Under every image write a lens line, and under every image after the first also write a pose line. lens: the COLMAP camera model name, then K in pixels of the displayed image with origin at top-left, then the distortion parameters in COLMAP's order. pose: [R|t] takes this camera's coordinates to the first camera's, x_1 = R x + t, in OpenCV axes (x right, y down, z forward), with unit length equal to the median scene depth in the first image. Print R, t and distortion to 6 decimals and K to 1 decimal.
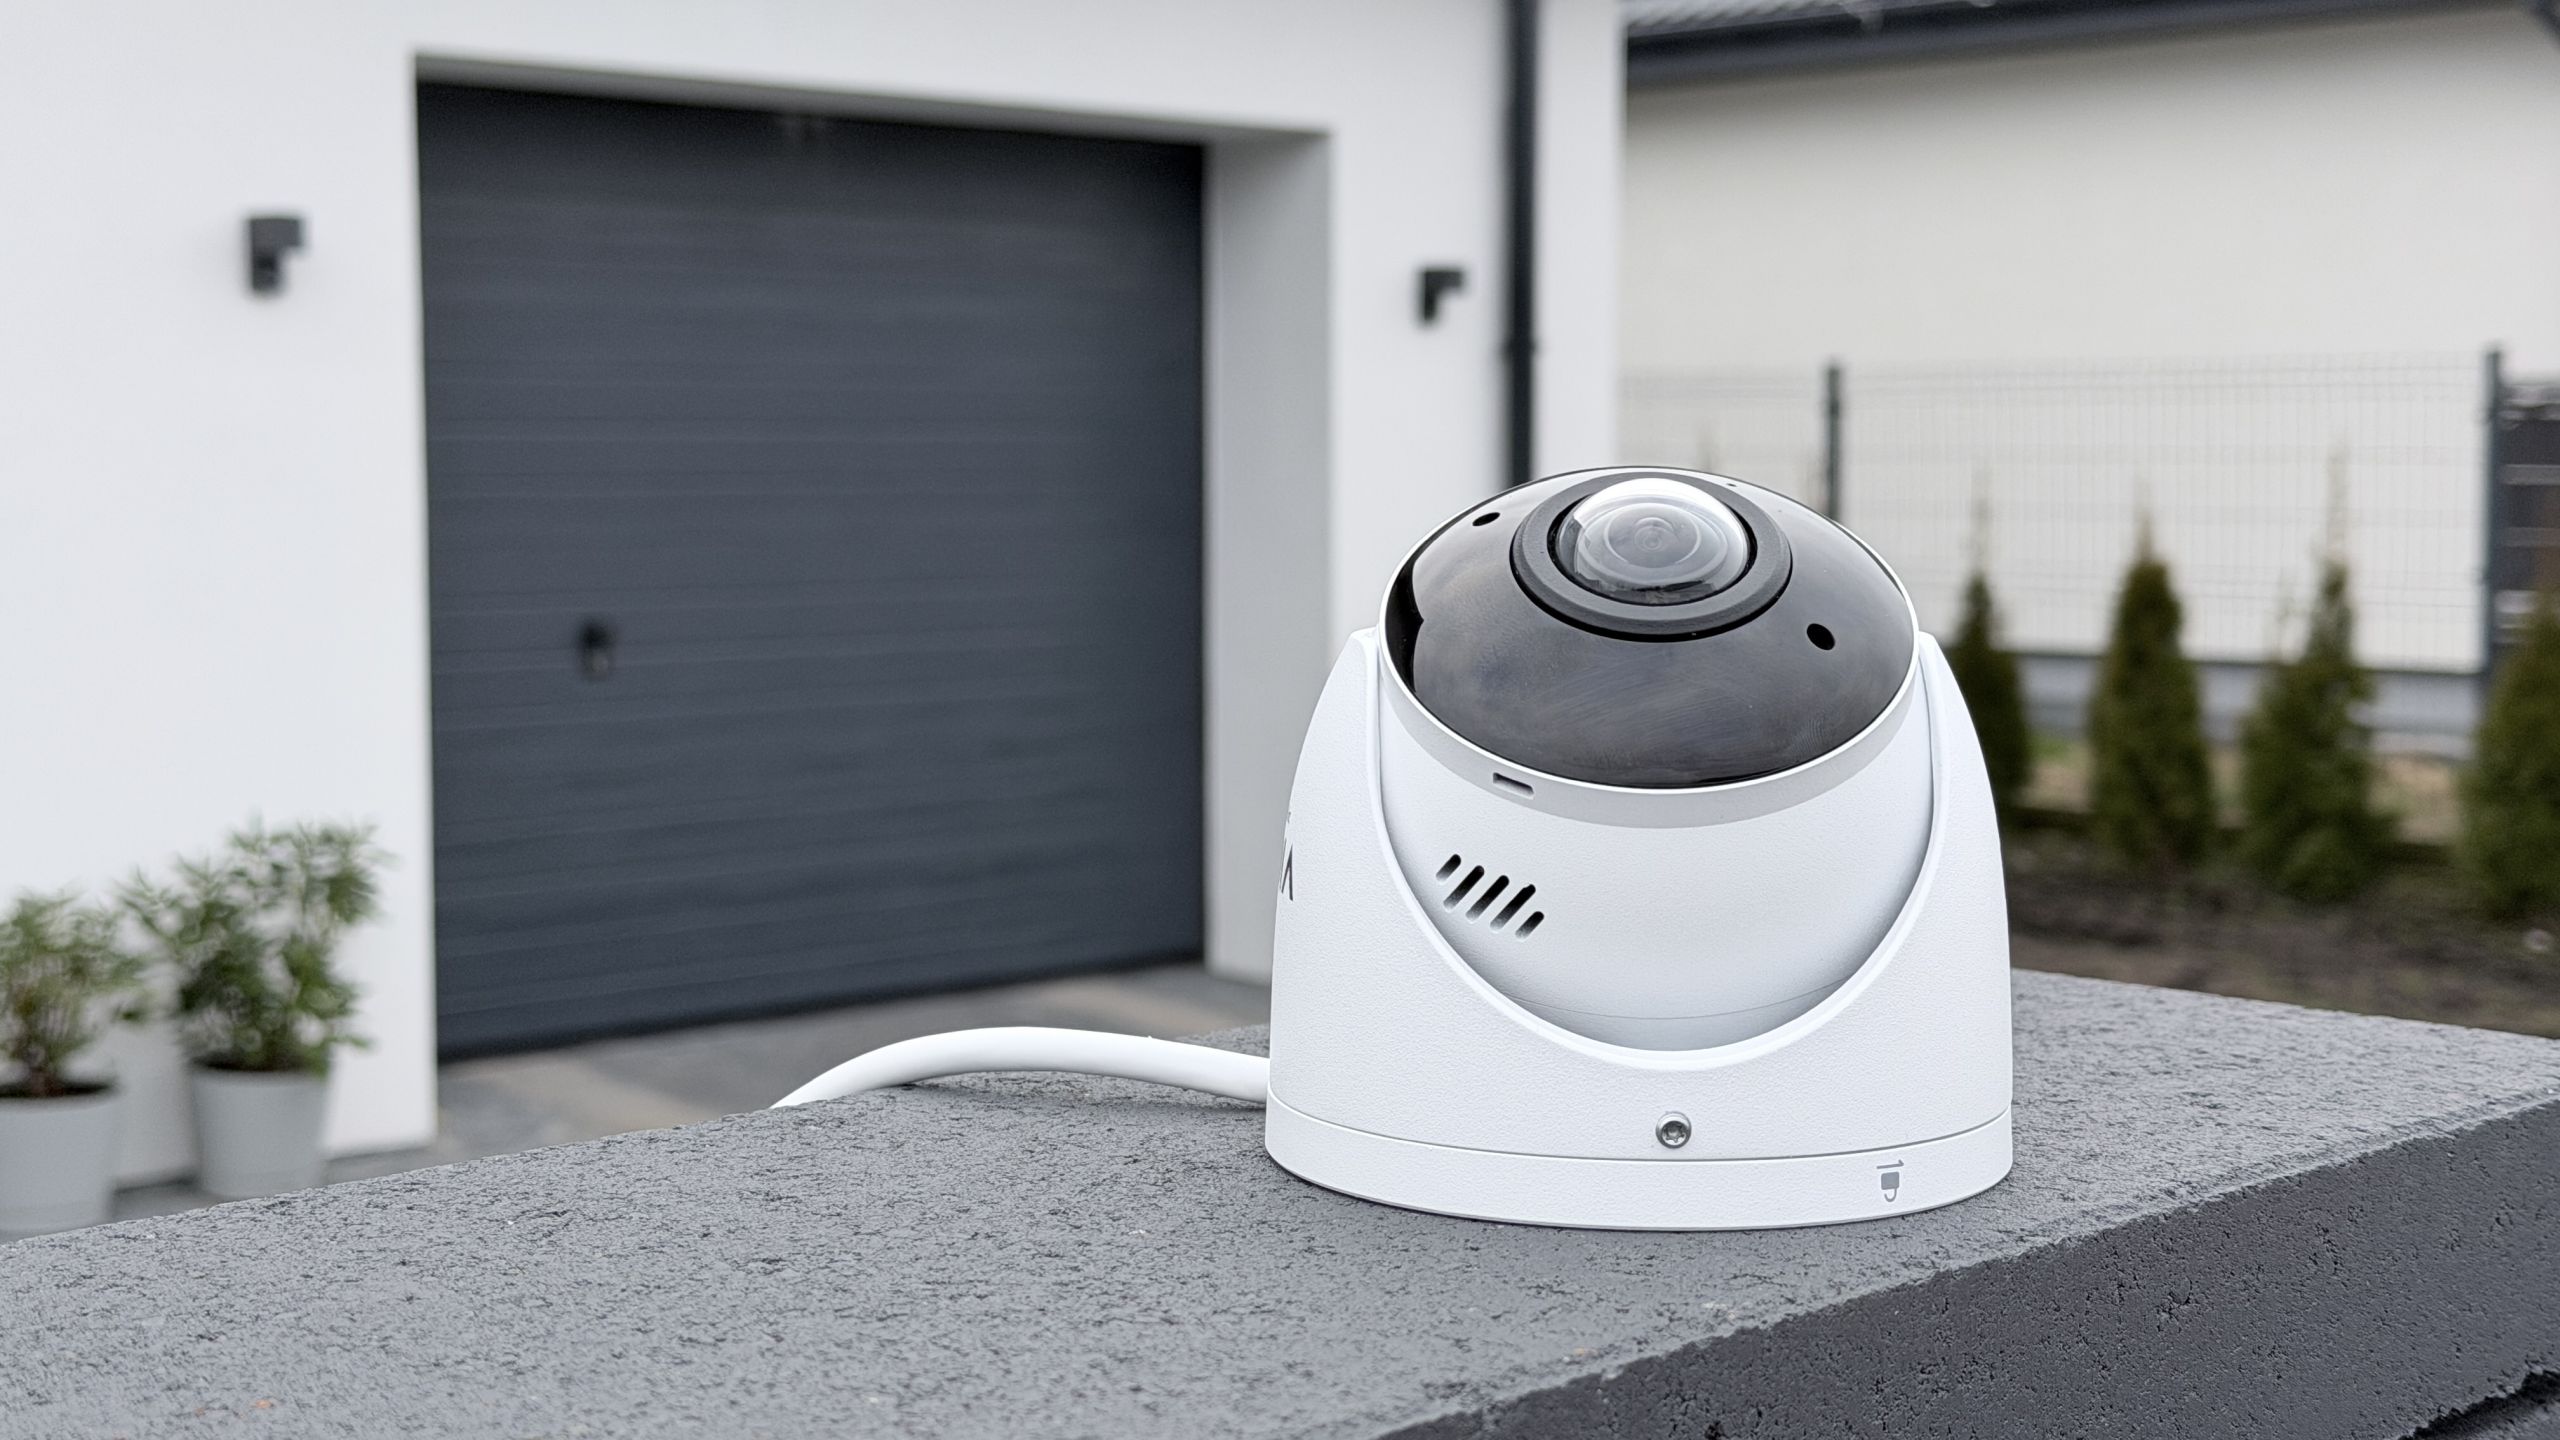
lens RADIAL K [[3733.6, 0, 1332.3], [0, 3733.6, 705.5], [0, 0, 1]] dist [0.124778, 0.000000]
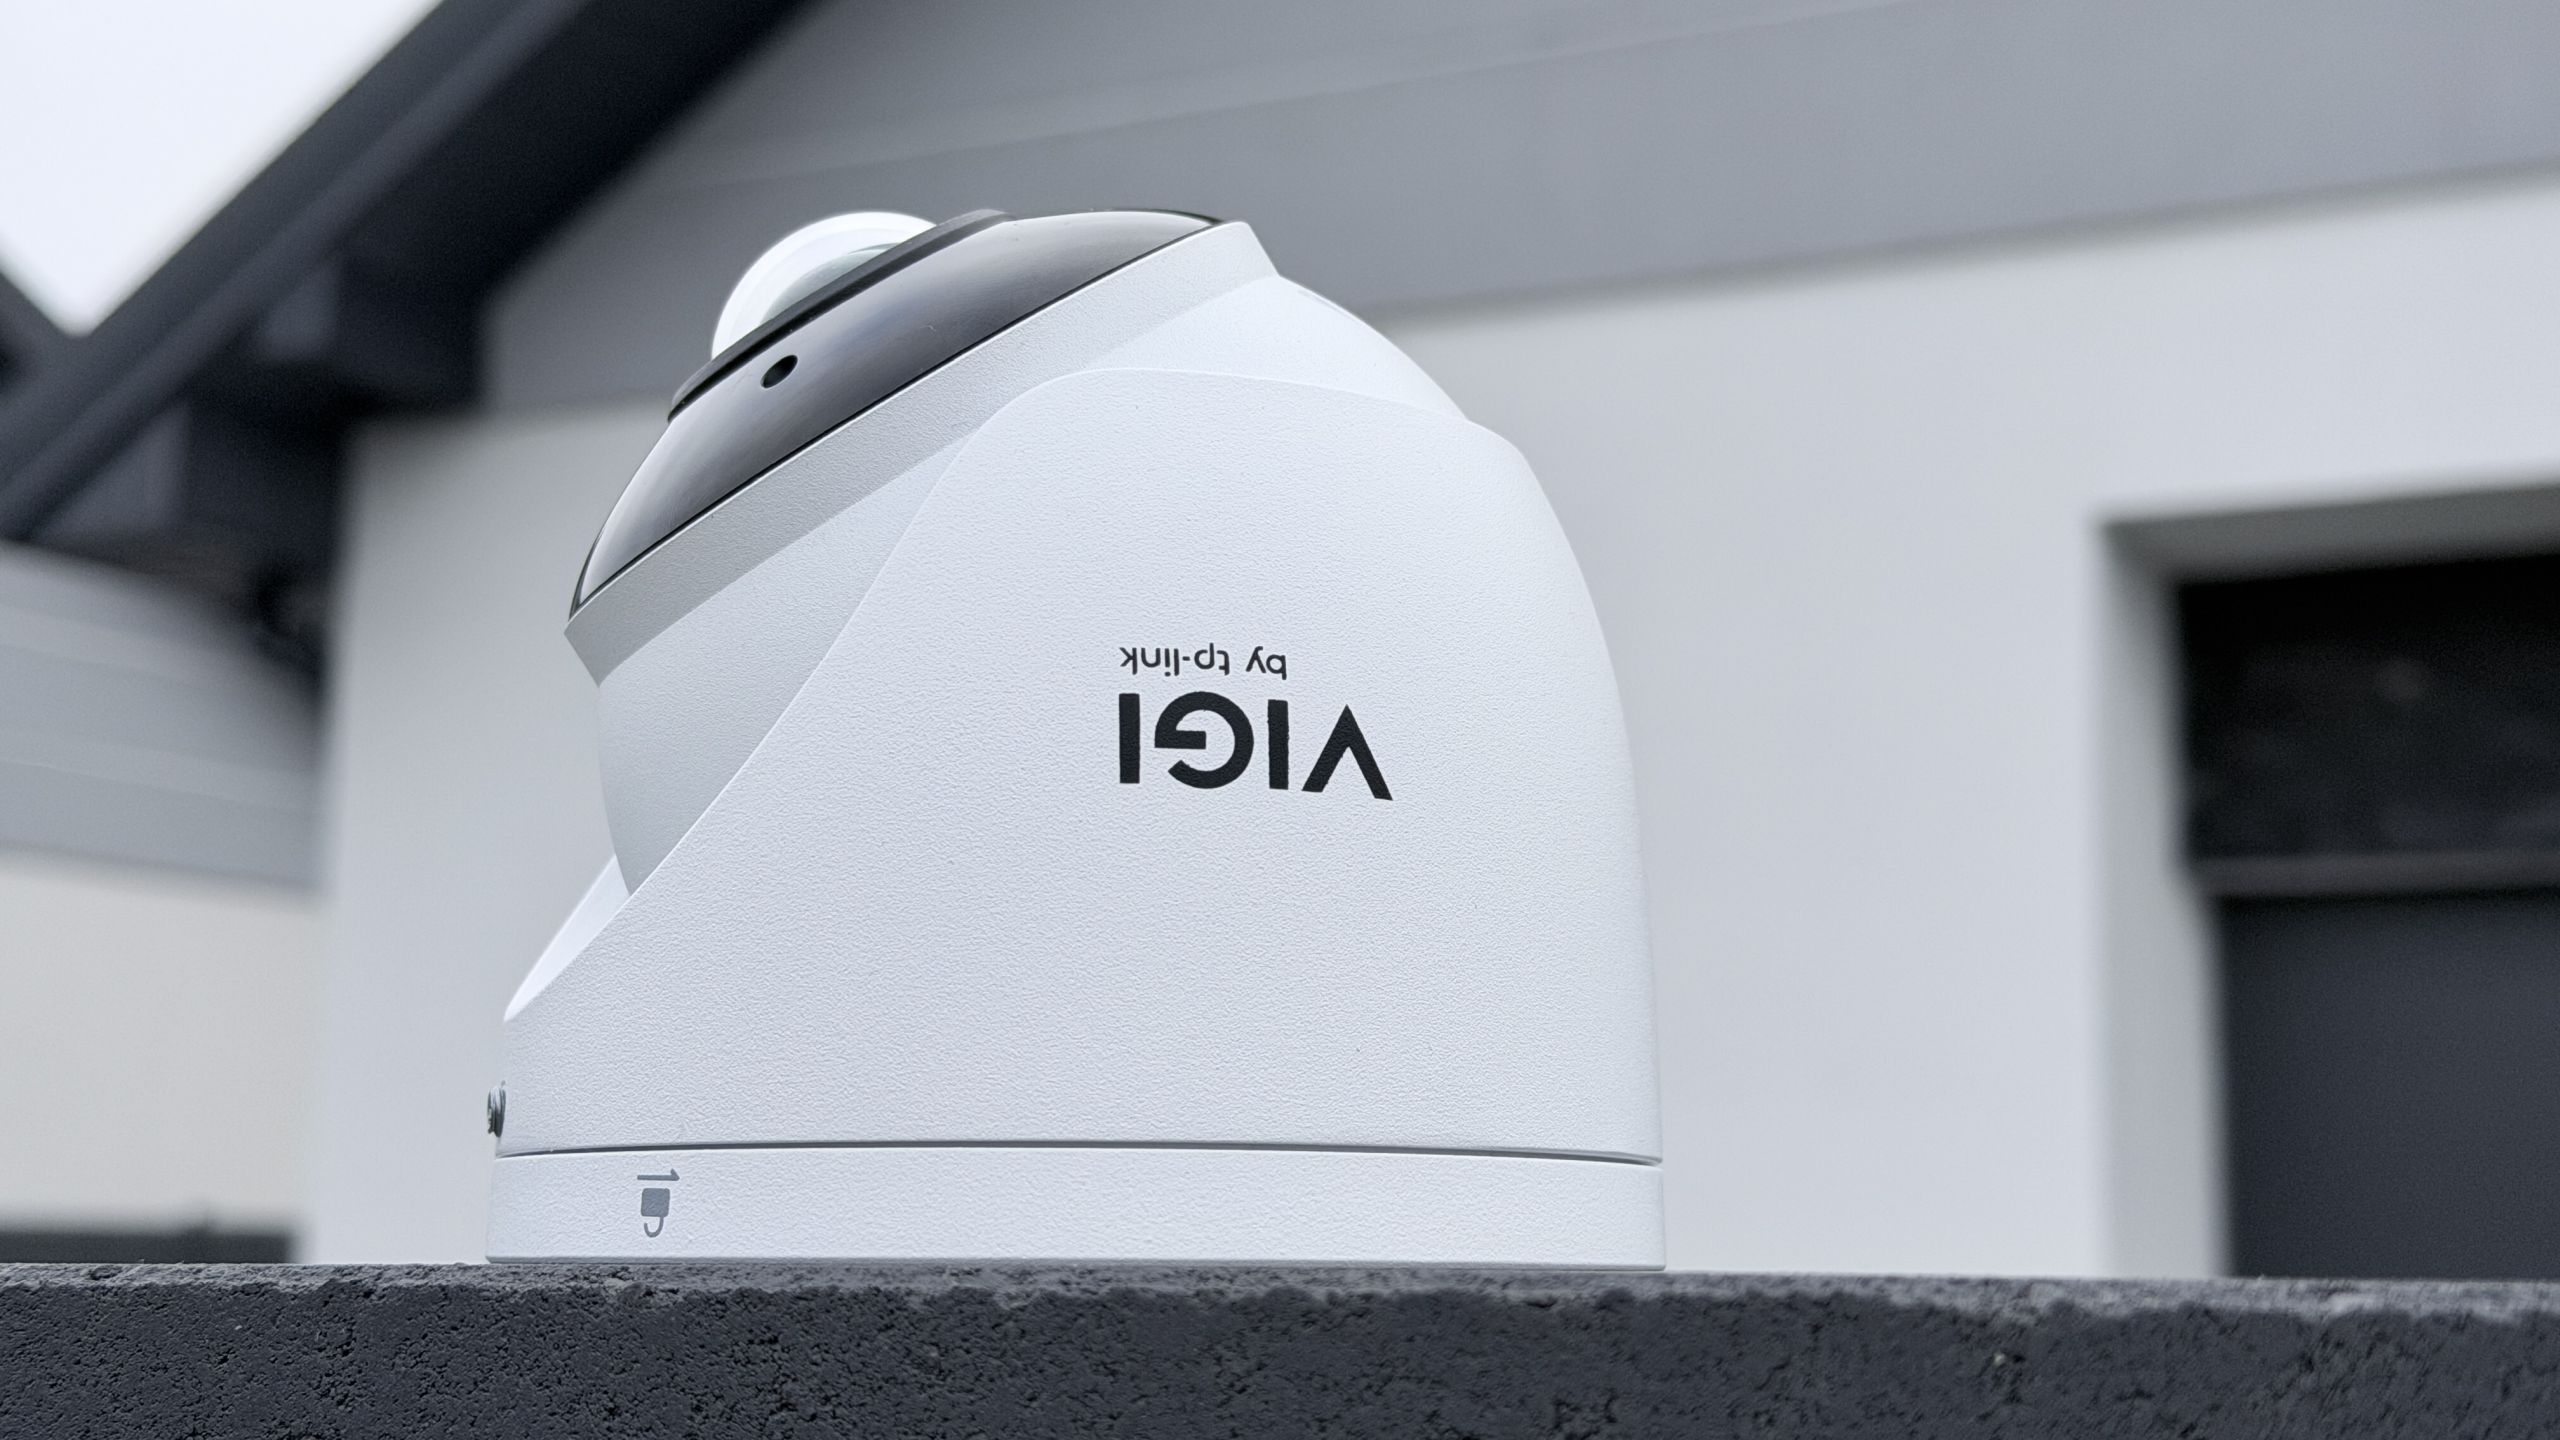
lens RADIAL K [[3733.6, 0, 1285.9], [0, 3733.6, 703.2], [0, 0, 1]] dist [0.124778, 0.000000]
pose [[0.301706, -0.145657, -0.942209, 0.740406], [-0.088391, 0.979731, -0.179762, 0.142697], [0.949295, 0.137518, 0.282716, 0.881251]]
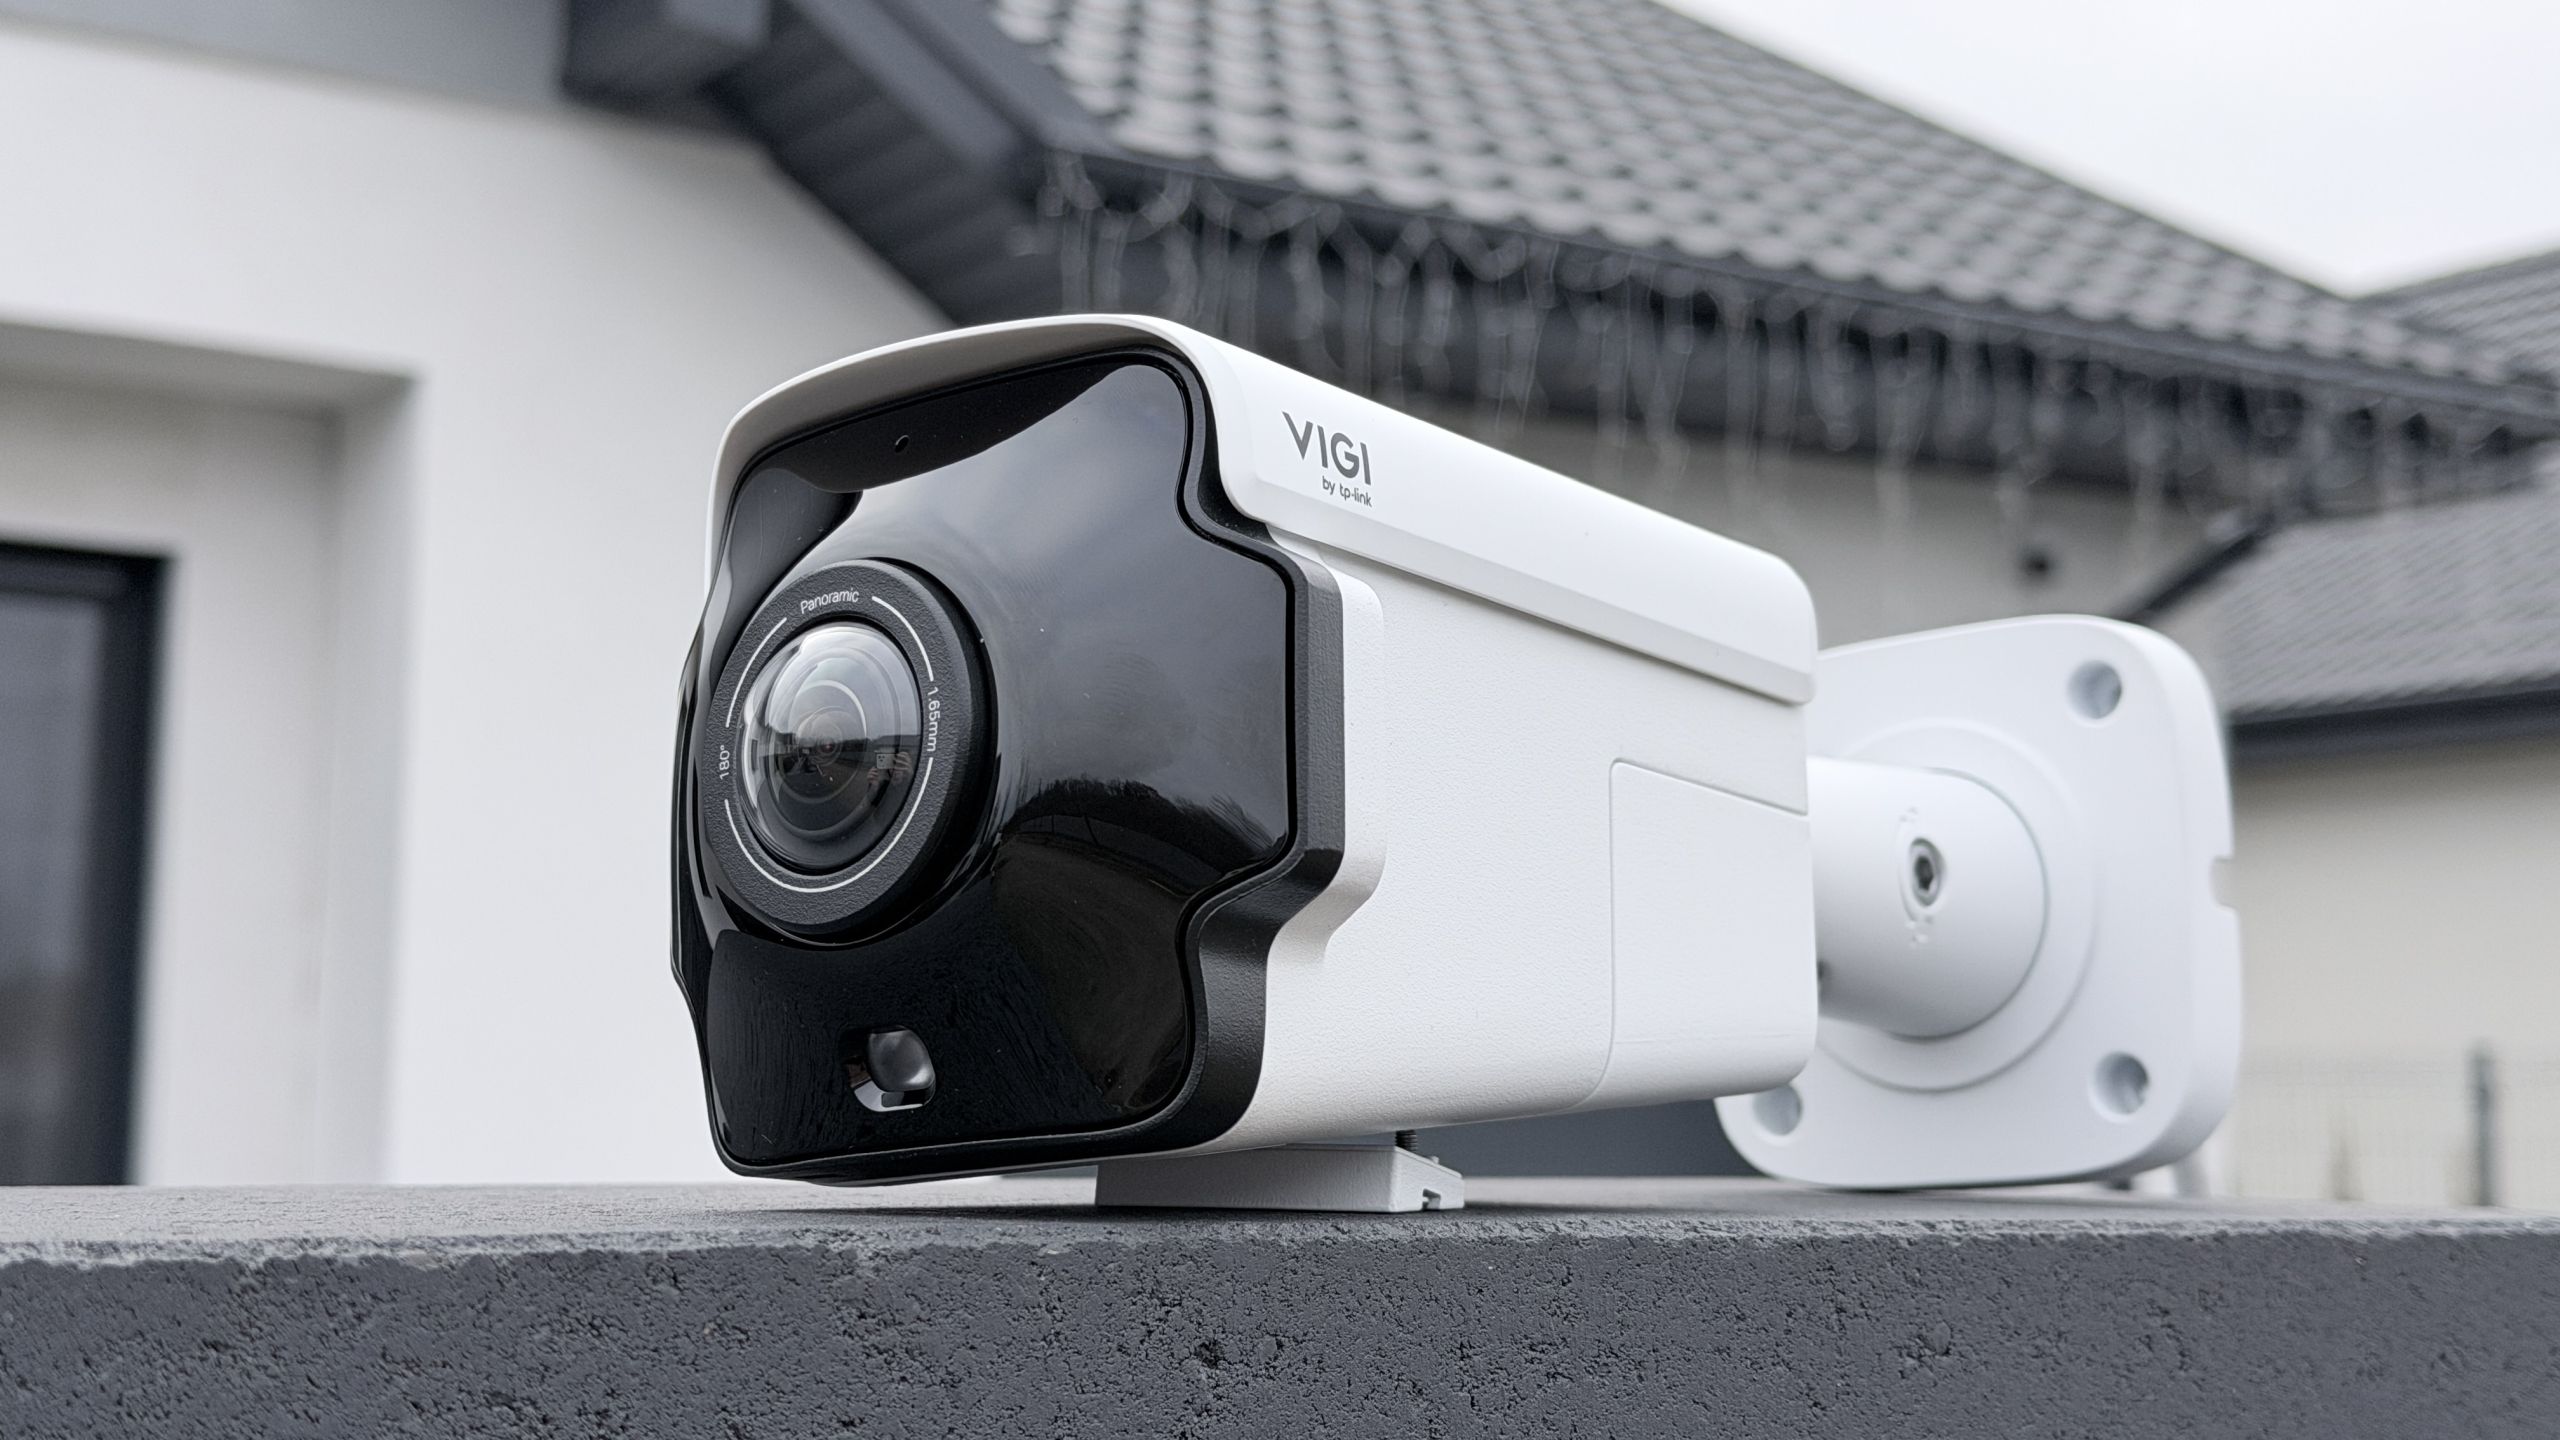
lens RADIAL K [[3733.6, 0, 1275.8], [0, 3733.6, 715.5], [0, 0, 1]] dist [0.124778, 0.000000]
pose [[0.982046, -0.009423, -0.188404, 0.239924], [-0.026347, 0.982111, -0.186453, 0.179819], [0.186791, 0.188069, 0.964230, 0.125983]]
